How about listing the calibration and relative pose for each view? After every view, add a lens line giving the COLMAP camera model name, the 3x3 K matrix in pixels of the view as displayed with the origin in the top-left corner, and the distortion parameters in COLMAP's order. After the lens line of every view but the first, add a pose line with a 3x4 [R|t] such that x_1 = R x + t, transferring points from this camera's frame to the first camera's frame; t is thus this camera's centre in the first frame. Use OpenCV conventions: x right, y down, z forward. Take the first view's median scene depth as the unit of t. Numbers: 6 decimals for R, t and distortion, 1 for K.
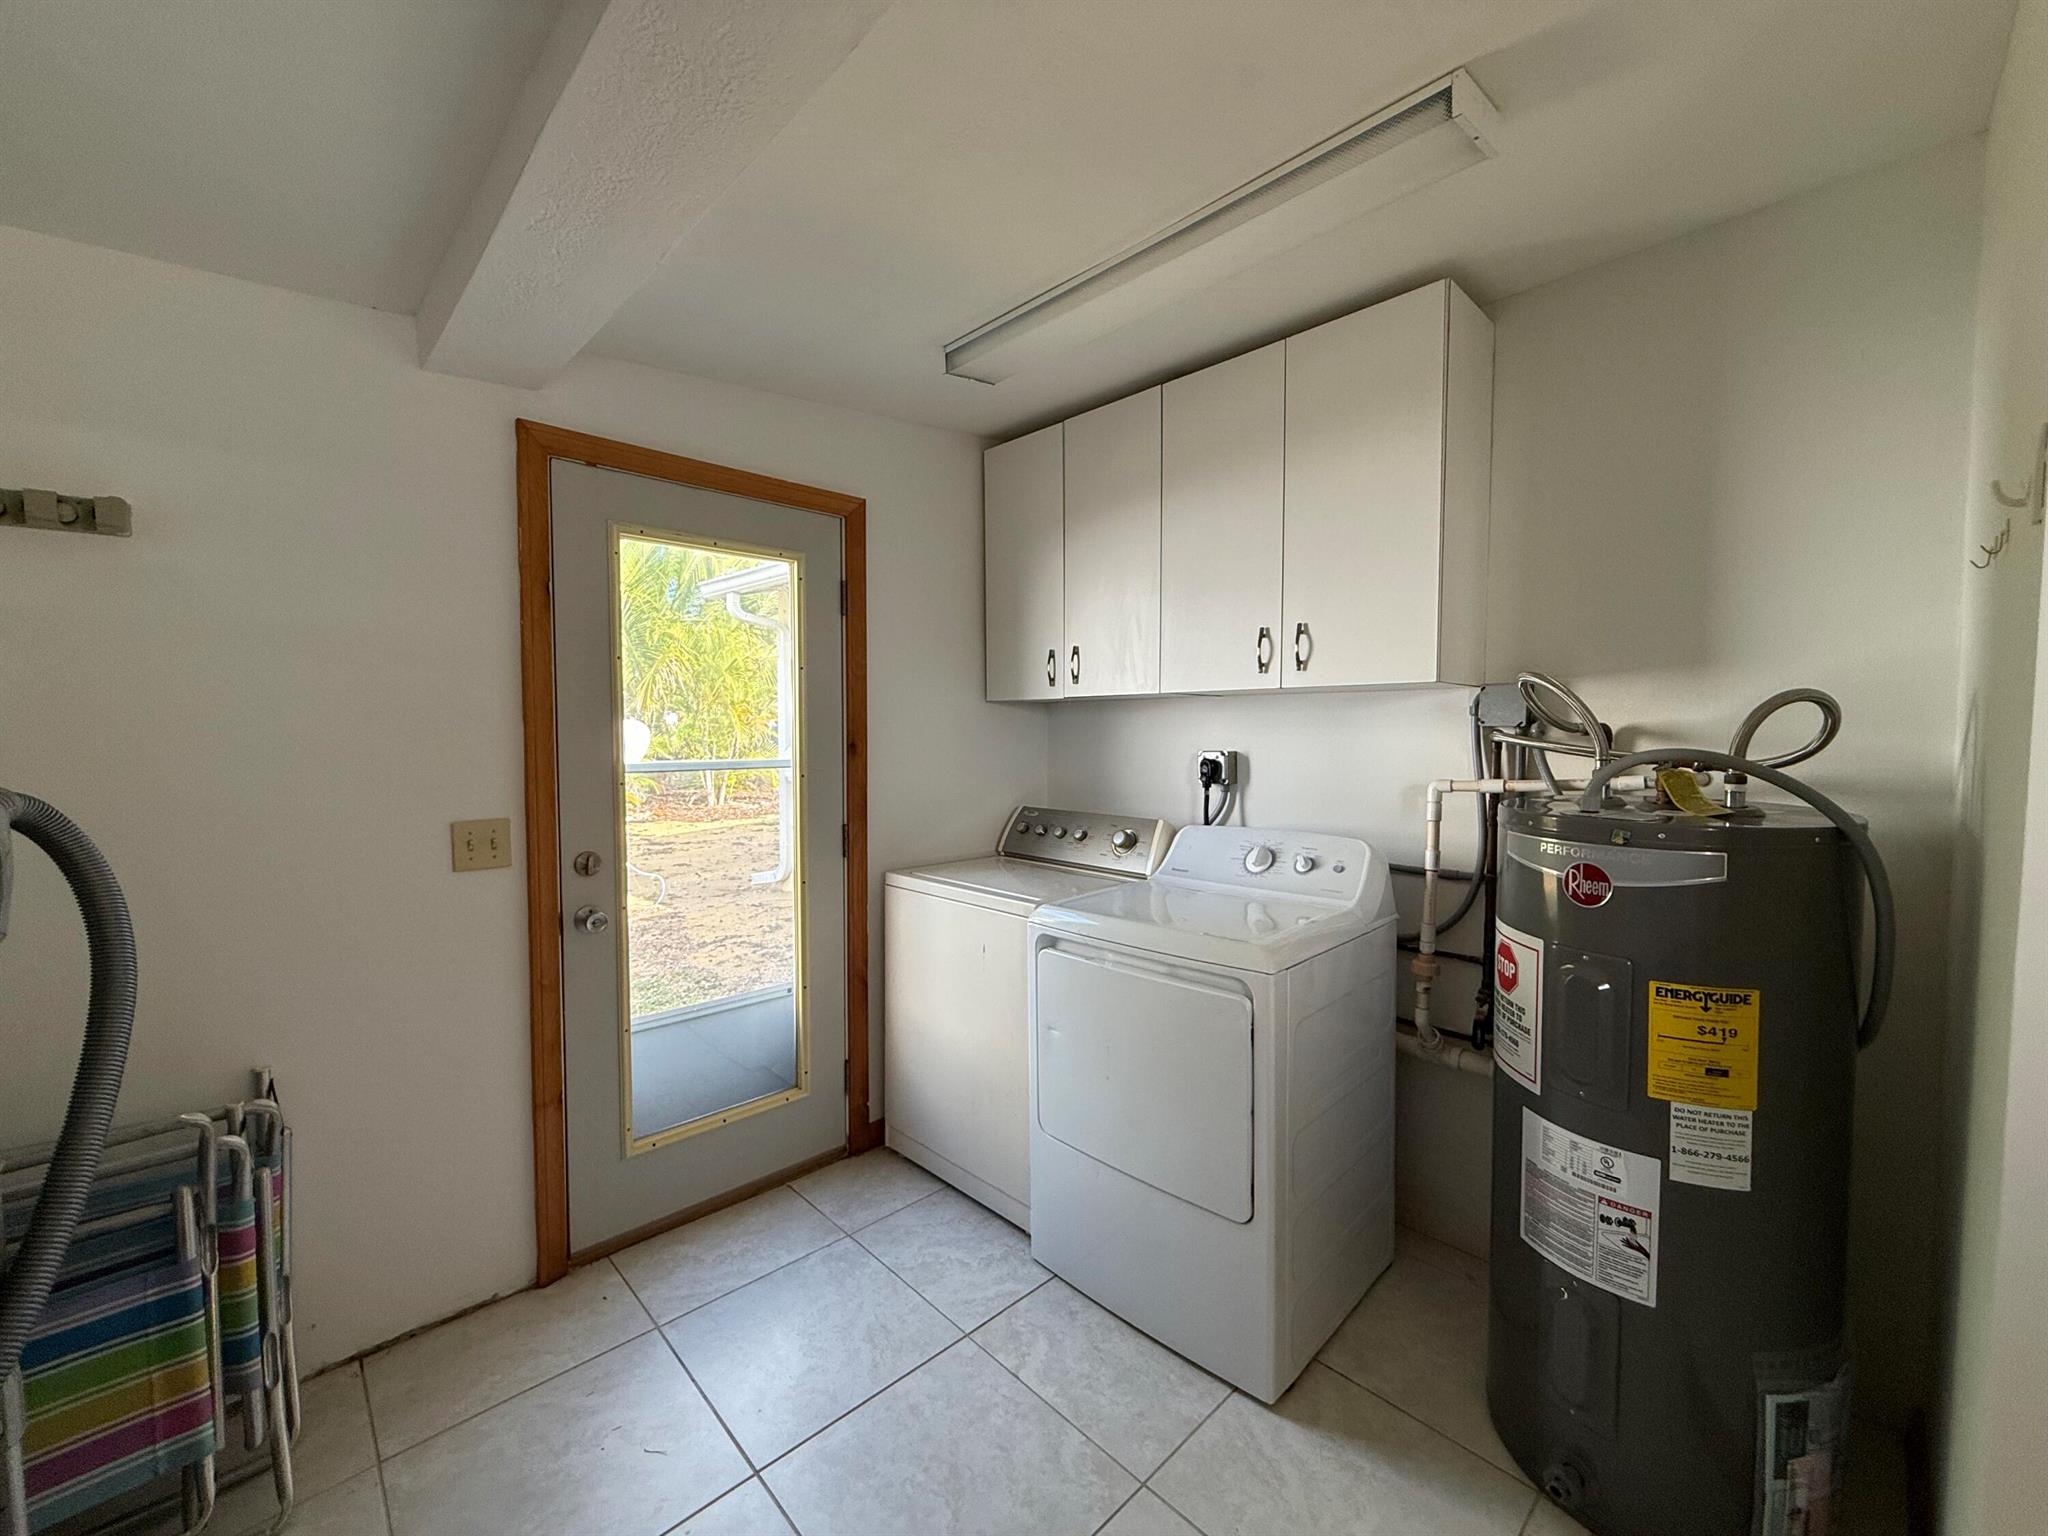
lens RADIAL K [[817.9, 0, 1024.0], [0, 817.9, 768.0], [0, 0, 1]] dist [0.000272, 0.000314]
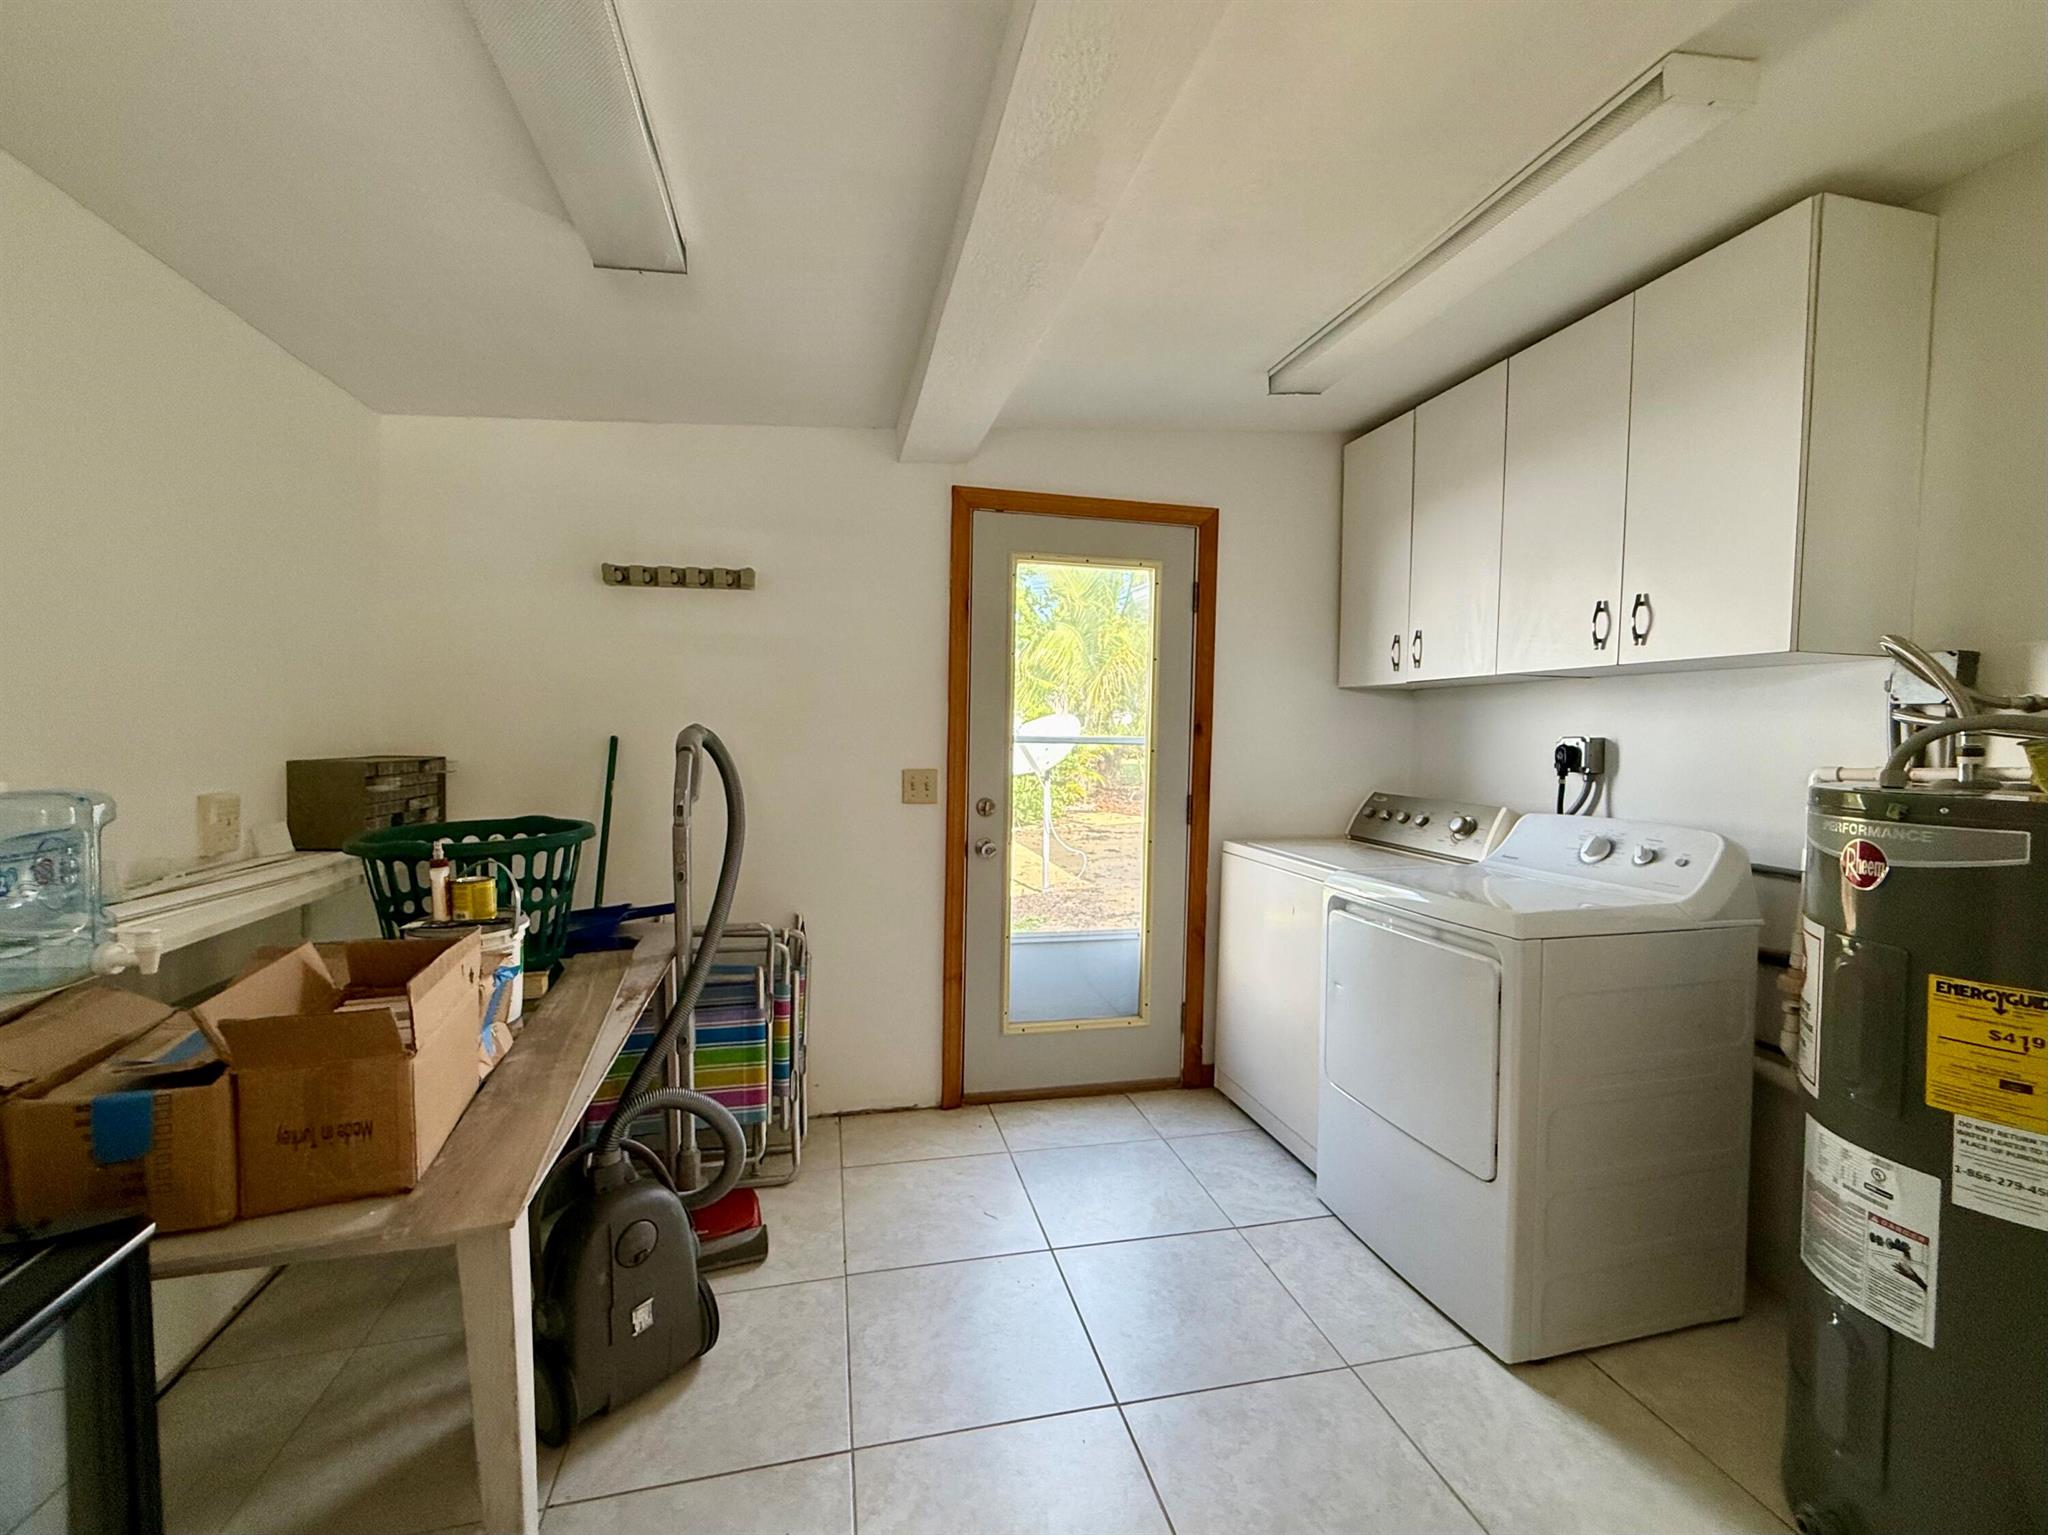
lens RADIAL K [[873.9, 0, 1024.0], [0, 873.9, 767.5], [0, 0, 1]] dist [-0.000614, 0.000216]
pose [[0.859872, 0.035752, -0.509255, 0.254849], [-0.041118, 0.999154, 0.000719, 0.048890], [0.508850, 0.020321, 0.860615, -0.210958]]
